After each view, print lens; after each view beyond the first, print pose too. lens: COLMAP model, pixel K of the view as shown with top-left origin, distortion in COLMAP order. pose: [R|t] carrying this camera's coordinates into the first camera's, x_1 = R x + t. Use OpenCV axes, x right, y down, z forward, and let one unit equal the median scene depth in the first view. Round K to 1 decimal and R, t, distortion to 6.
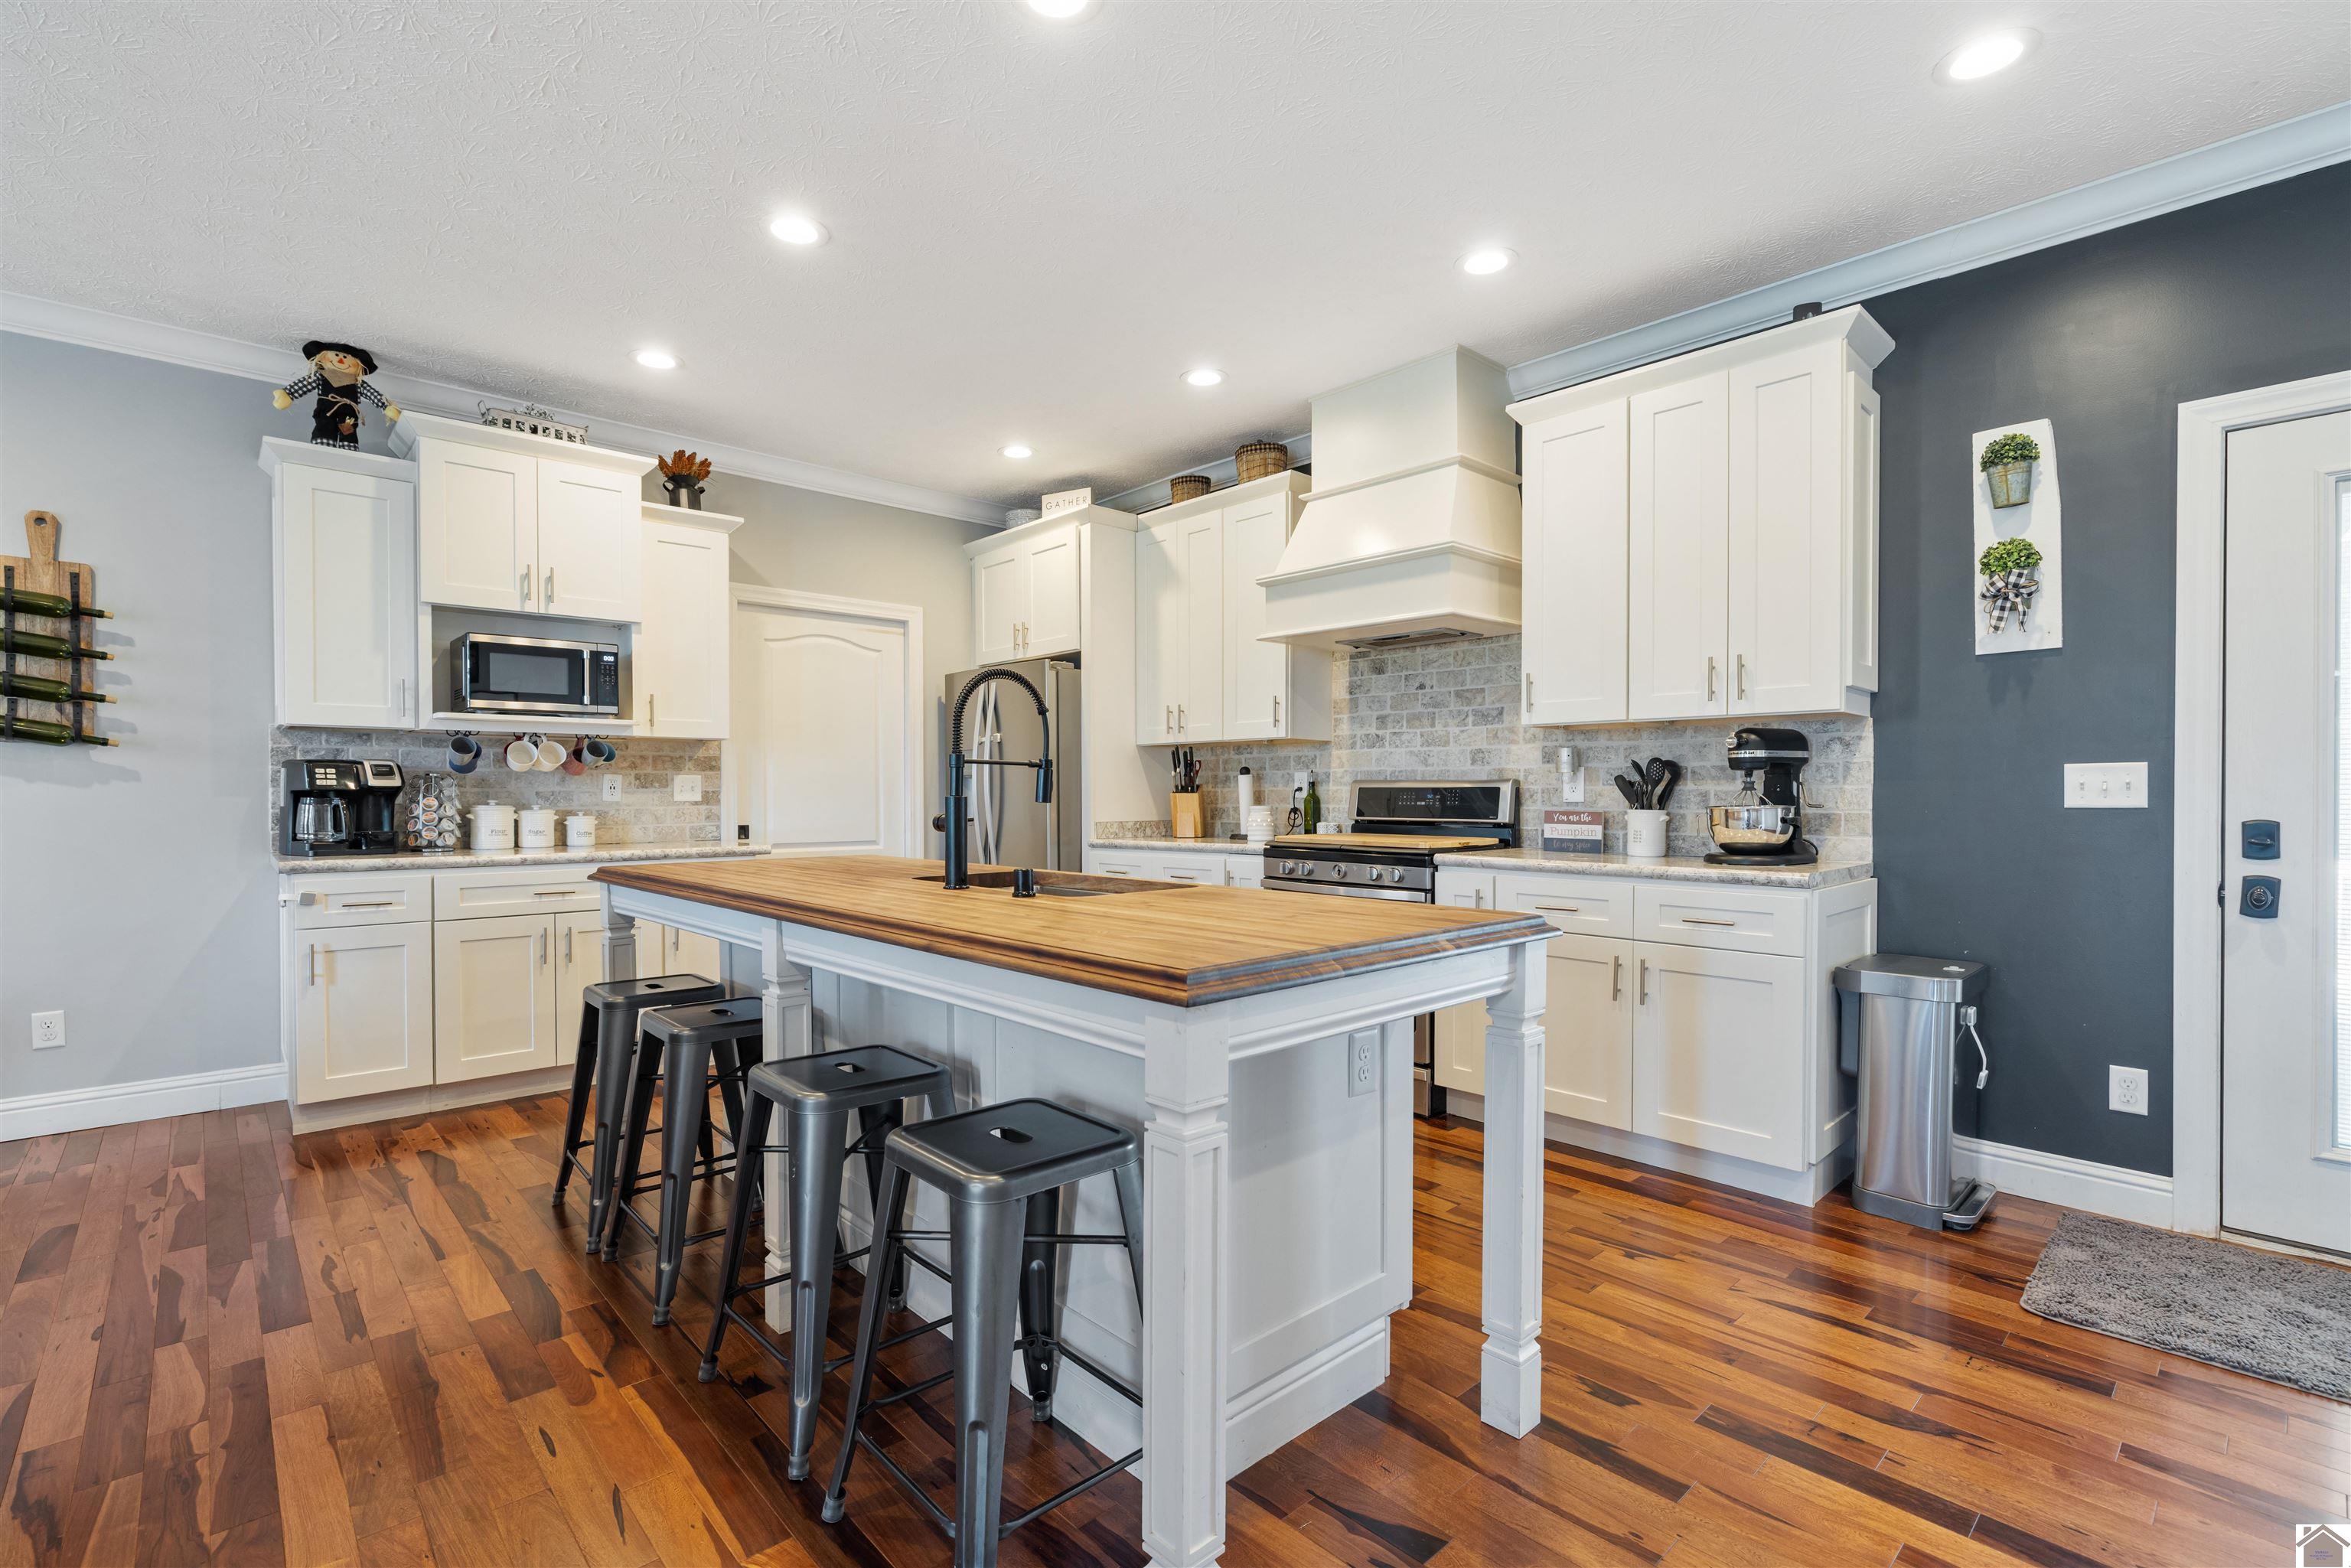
lens RADIAL K [[1049.0, 0, 1159.7], [0, 1049.0, 807.4], [0, 0, 1]] dist [-0.008706, 0.002506]
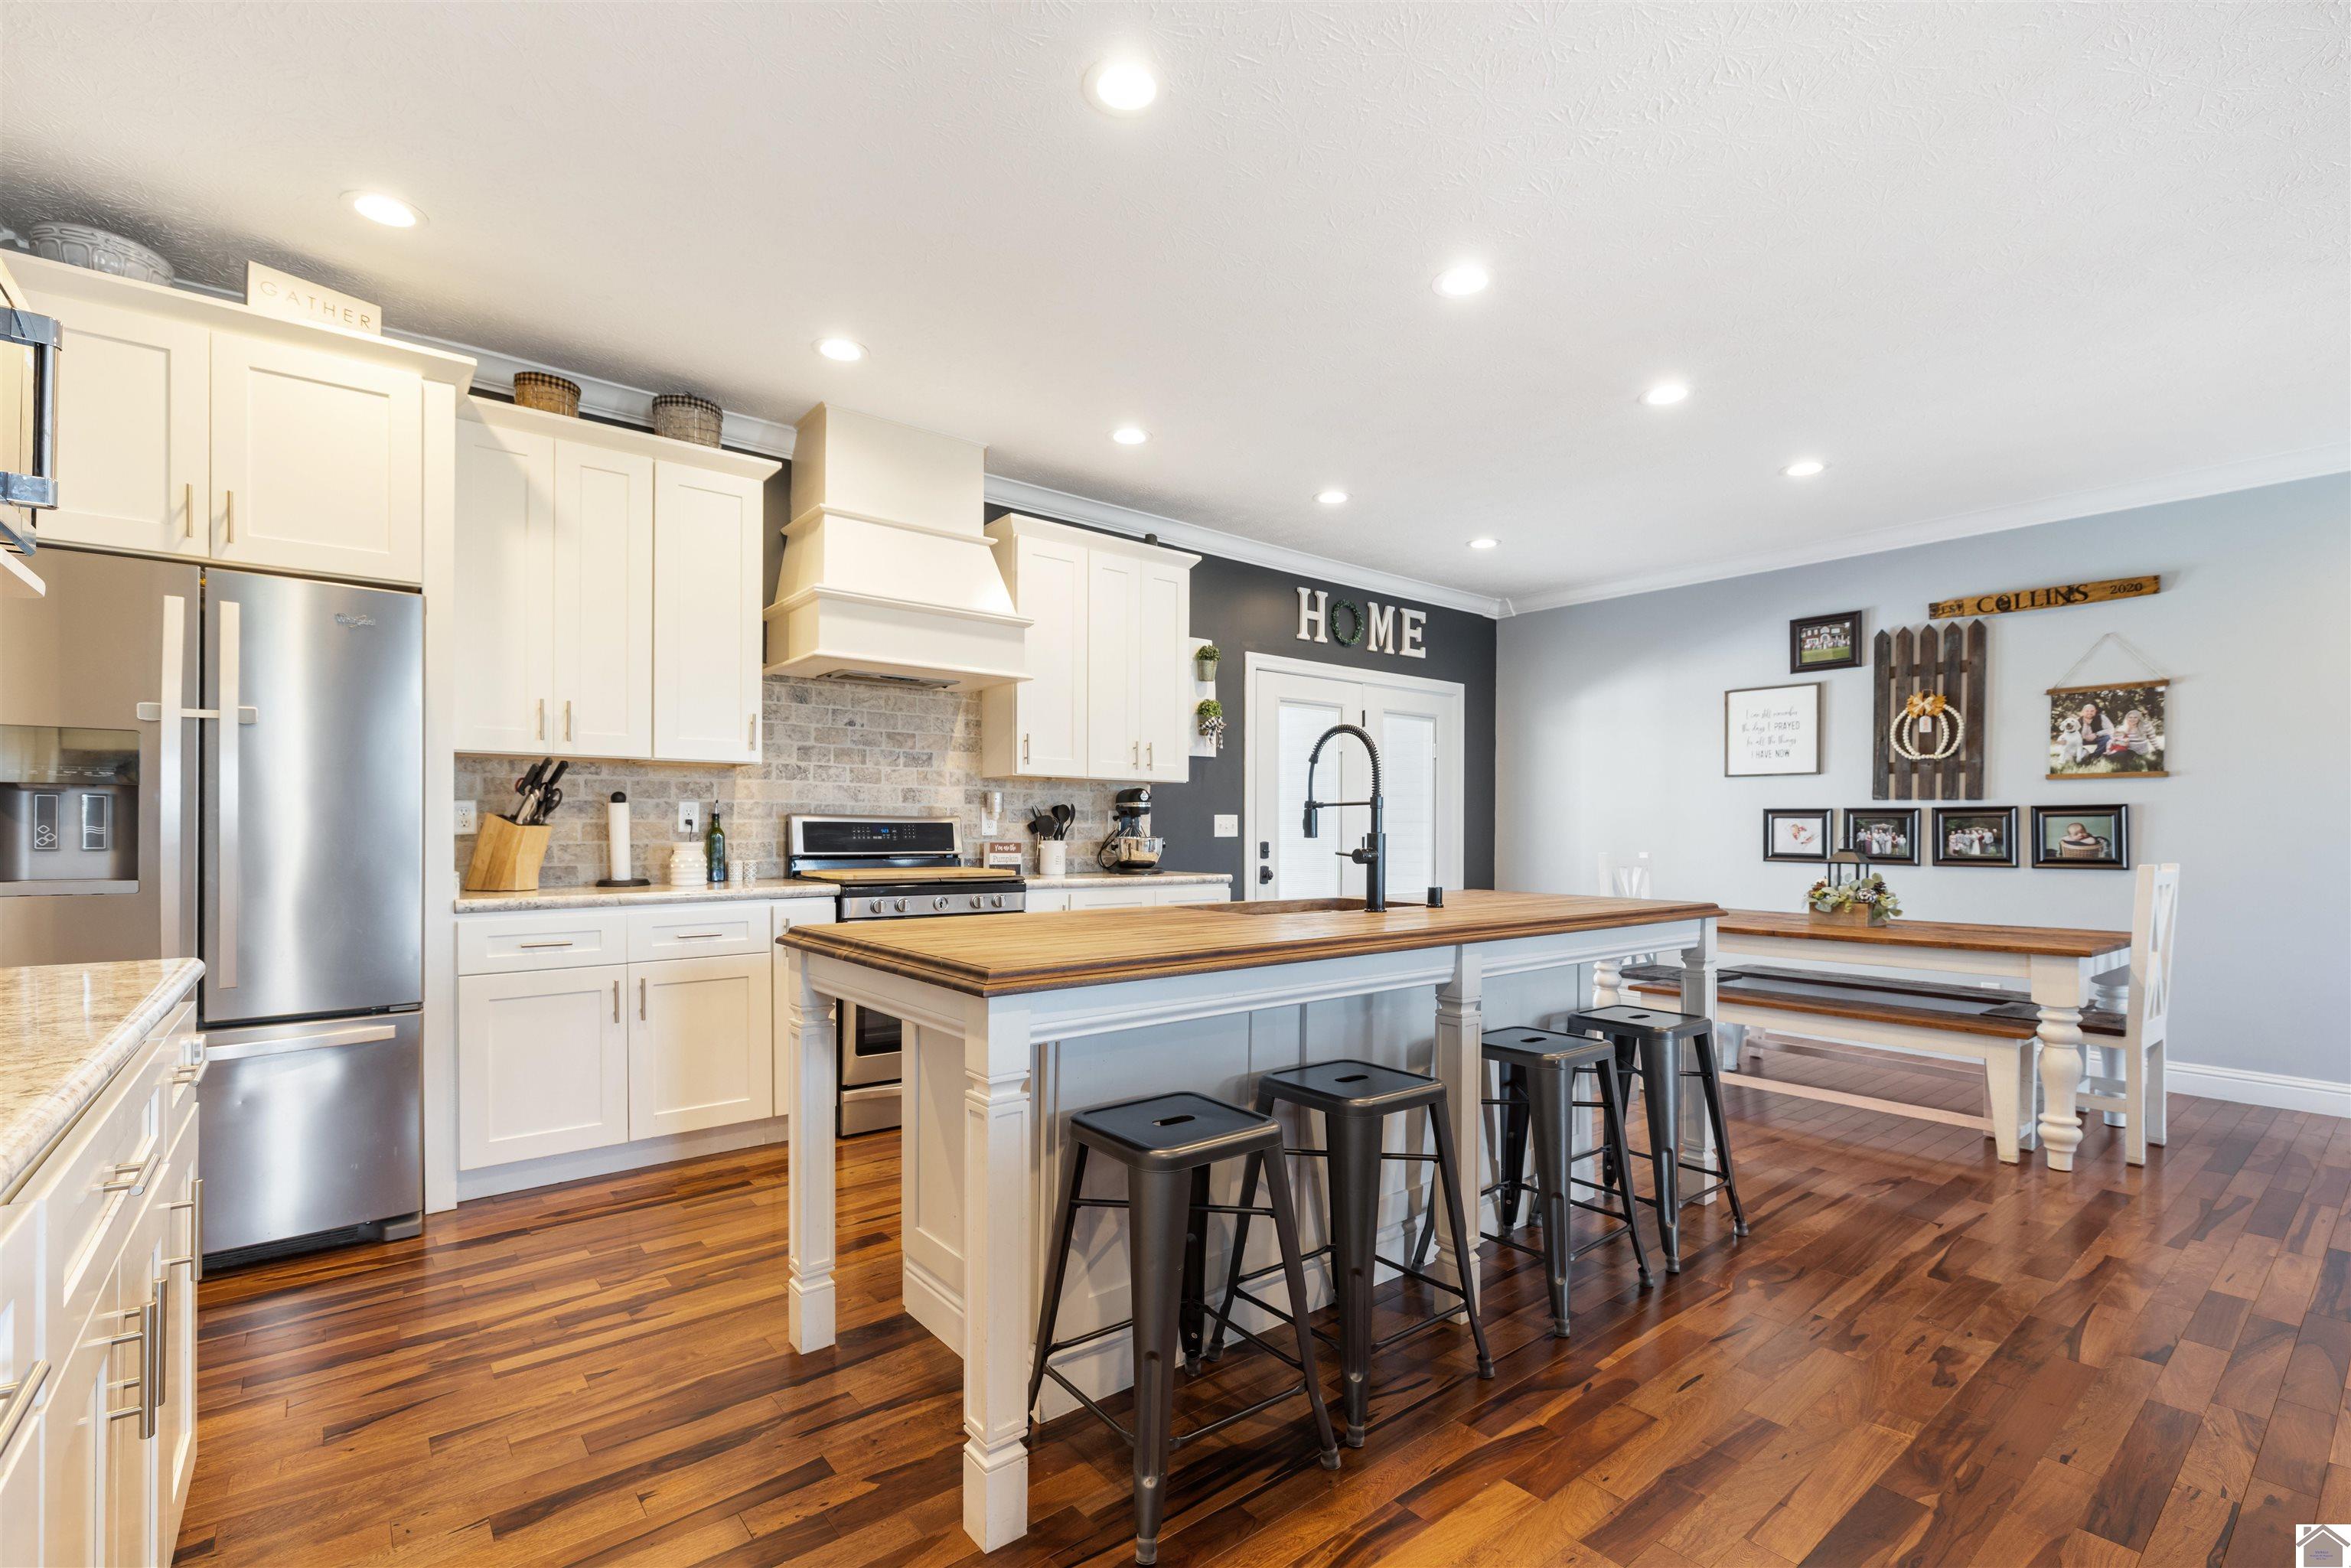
lens RADIAL K [[1049.0, 0, 1169.2], [0, 1049.0, 829.5], [0, 0, 1]] dist [-0.008706, 0.002506]
pose [[0.063508, 0.001034, 0.997981, -0.840224], [0.008871, 0.999959, -0.001600, -0.008447], [-0.997942, 0.008955, 0.063496, 0.703265]]
